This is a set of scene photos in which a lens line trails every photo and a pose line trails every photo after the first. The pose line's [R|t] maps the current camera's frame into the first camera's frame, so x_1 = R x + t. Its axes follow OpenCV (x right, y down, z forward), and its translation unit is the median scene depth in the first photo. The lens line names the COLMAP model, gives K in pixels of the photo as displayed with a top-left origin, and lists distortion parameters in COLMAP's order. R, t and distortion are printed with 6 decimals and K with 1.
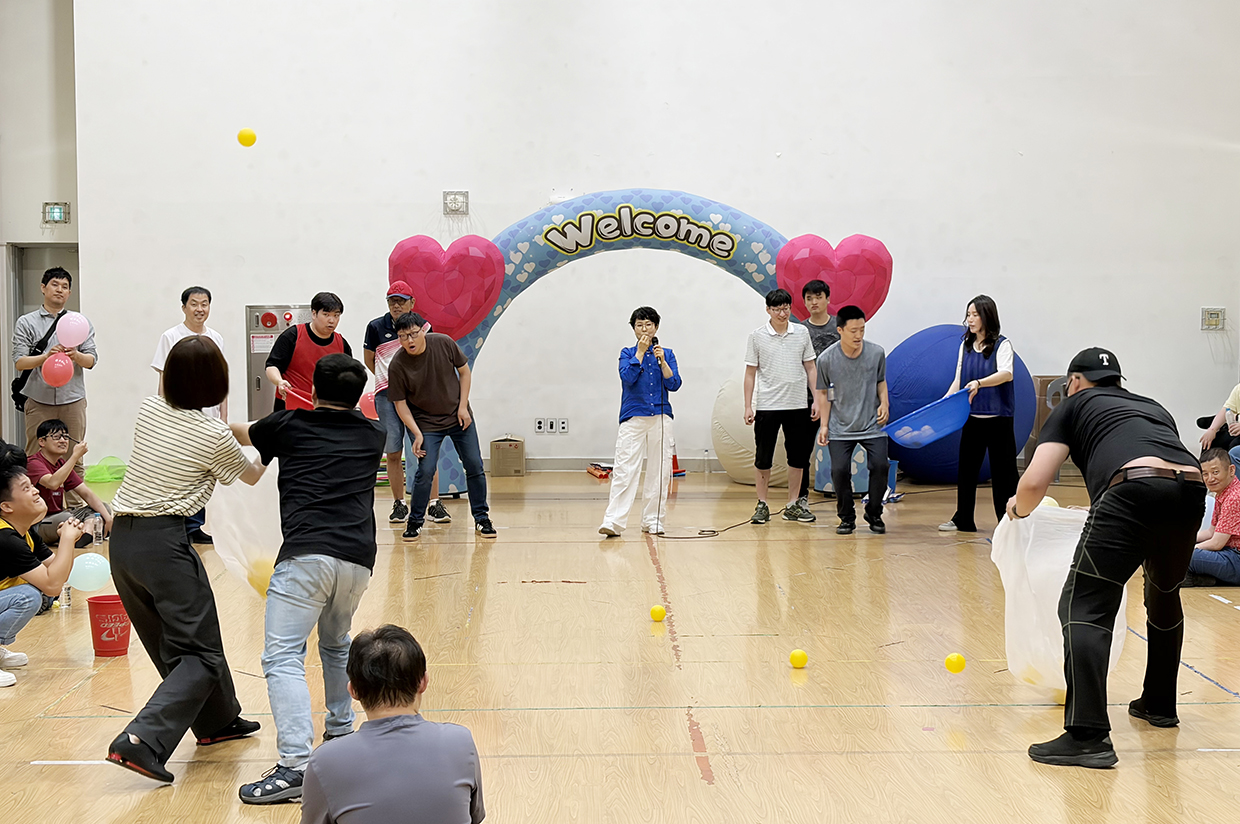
lens RADIAL K [[1862.9, 0, 647.3], [0, 1862.9, 370.8], [0, 0, 1]] dist [0.229983, -1.370908]
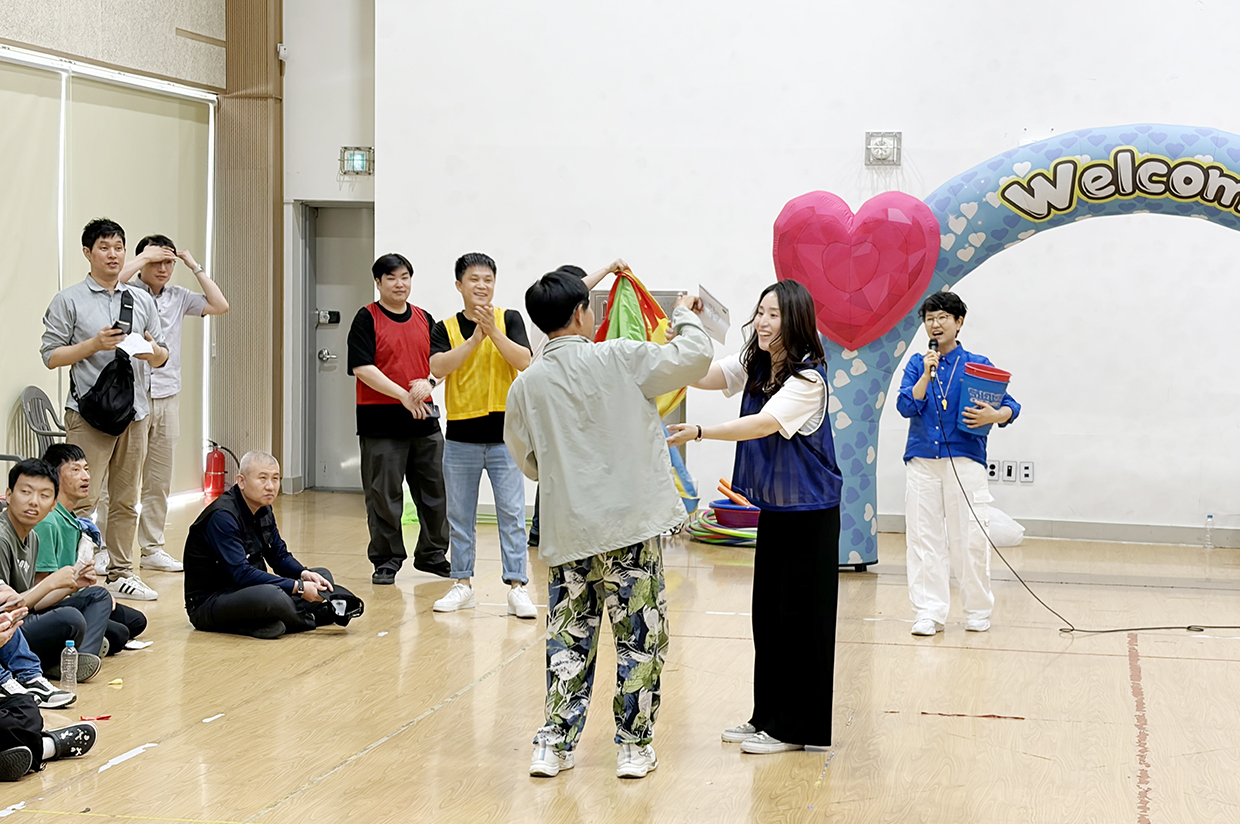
lens RADIAL K [[2385.6, 0, 656.2], [0, 2385.6, 463.0], [0, 0, 1]] dist [0.208633, -0.990452]
pose [[0.975930, 0.036785, -0.214957, 0.013741], [-0.030175, 0.998968, 0.033950, -0.000054], [0.215984, -0.026647, 0.976033, 0.117211]]
